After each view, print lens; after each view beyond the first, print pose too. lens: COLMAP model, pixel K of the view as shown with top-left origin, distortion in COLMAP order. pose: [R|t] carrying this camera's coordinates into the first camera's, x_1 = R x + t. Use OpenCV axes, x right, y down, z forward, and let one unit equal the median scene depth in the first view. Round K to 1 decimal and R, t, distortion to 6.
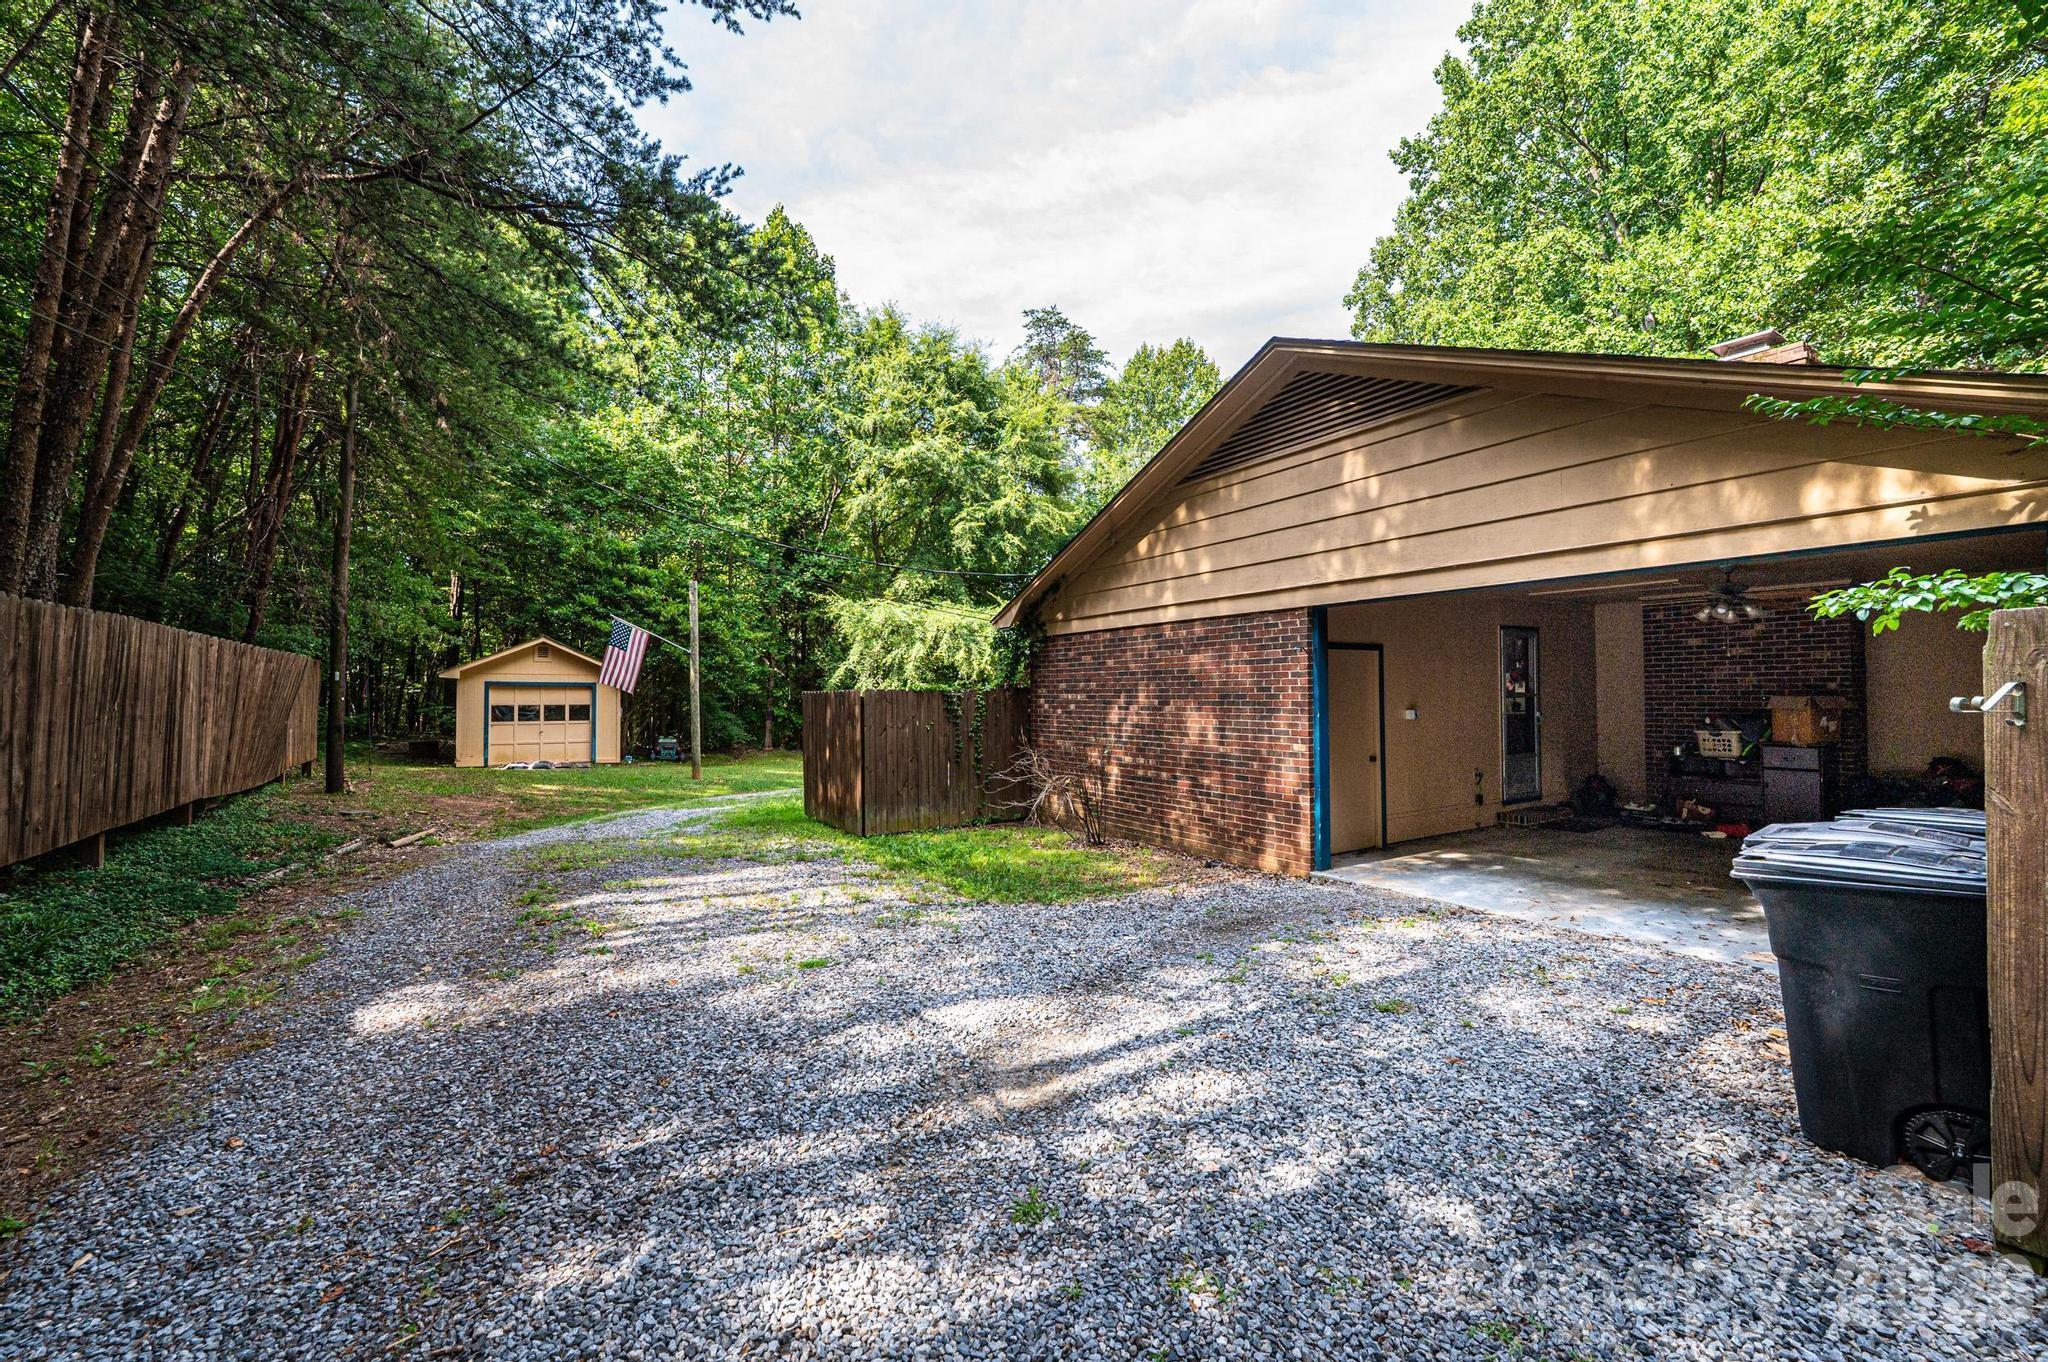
lens RADIAL K [[813.2, 0, 1024.0], [0, 813.2, 681.0], [0, 0, 1]] dist [-0.000115, -0.000006]
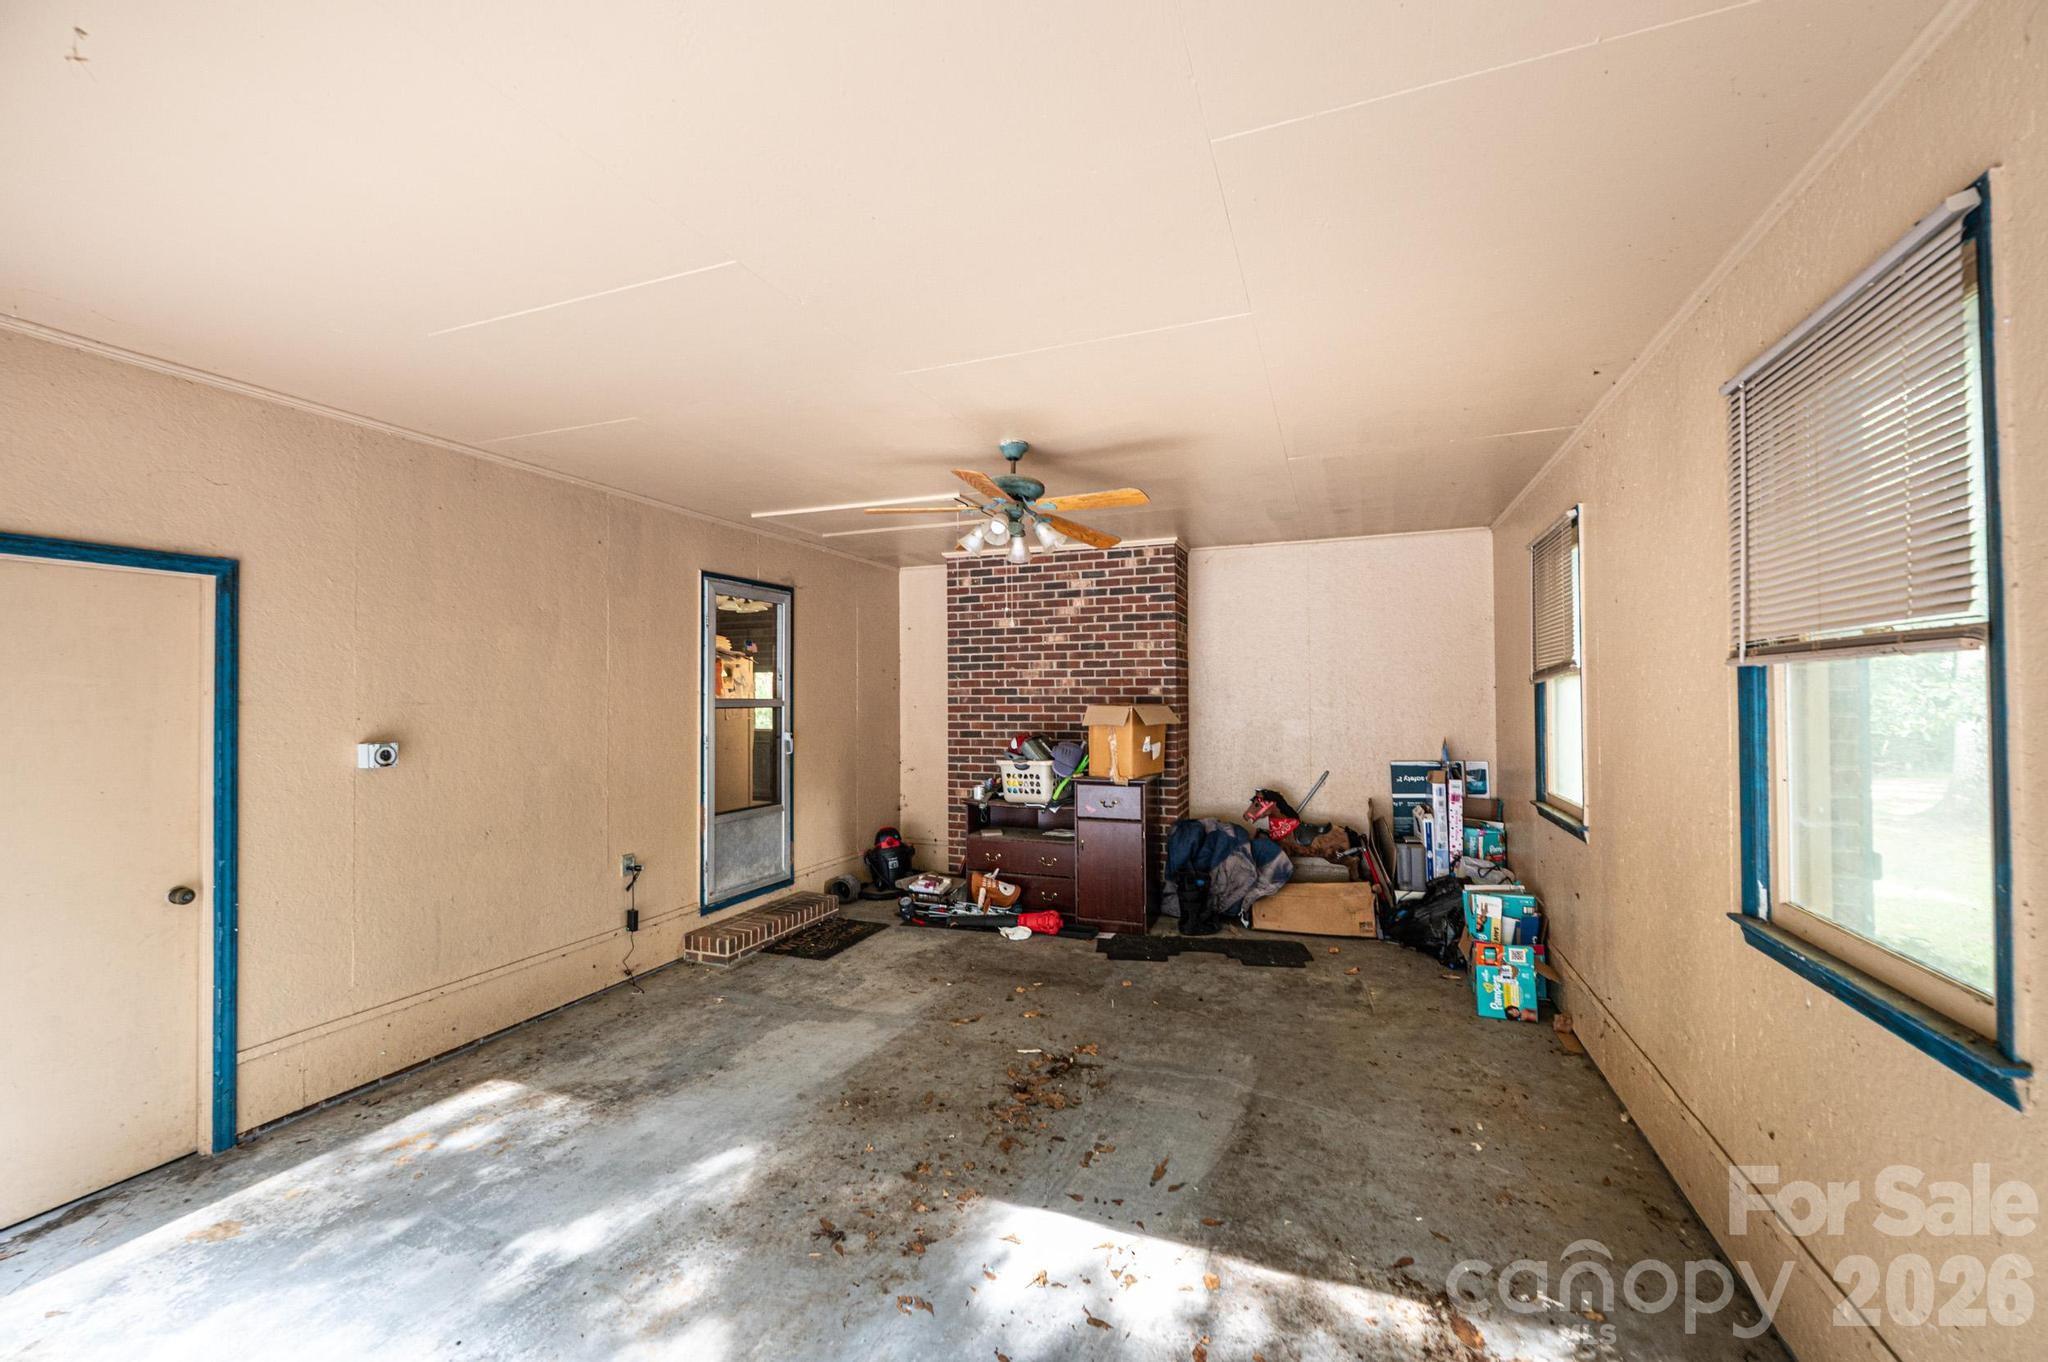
lens RADIAL K [[813.2, 0, 1024.0], [0, 813.2, 681.0], [0, 0, 1]] dist [-0.000115, -0.000006]
pose [[0.807097, 0.015548, 0.590214, 0.472528], [-0.011102, 0.999876, -0.011158, 0.006534], [-0.590315, 0.002453, 0.807170, 0.484516]]
